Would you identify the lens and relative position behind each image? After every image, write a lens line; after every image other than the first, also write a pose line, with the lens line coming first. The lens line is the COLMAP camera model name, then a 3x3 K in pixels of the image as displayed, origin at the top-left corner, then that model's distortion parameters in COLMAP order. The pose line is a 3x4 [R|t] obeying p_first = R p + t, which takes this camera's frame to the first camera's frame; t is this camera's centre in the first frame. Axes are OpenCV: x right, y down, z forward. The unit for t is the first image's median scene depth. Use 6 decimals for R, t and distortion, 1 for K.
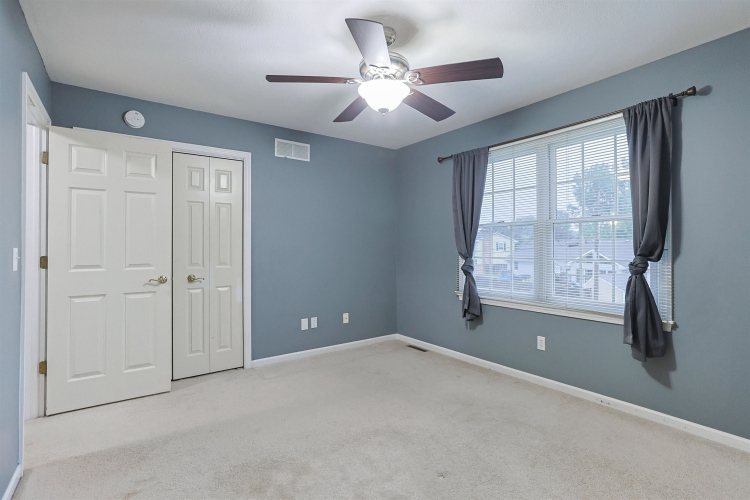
lens RADIAL K [[363.8, 0, 373.7], [0, 363.8, 253.6], [0, 0, 1]] dist [-0.000899, 0.000352]
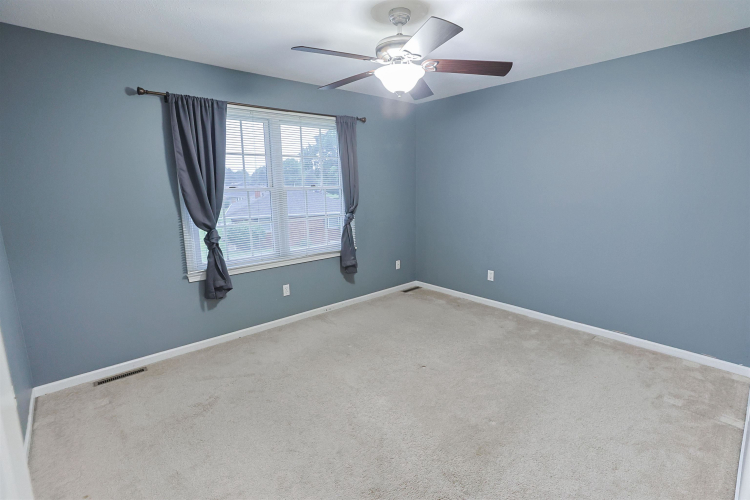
lens RADIAL K [[363.8, 0, 373.7], [0, 363.8, 253.6], [0, 0, 1]] dist [-0.000899, 0.000352]
pose [[-0.102706, -0.181316, 0.978047, -0.713639], [0.037976, 0.981815, 0.186003, -0.084614], [-0.993987, 0.056246, -0.093952, 0.799569]]
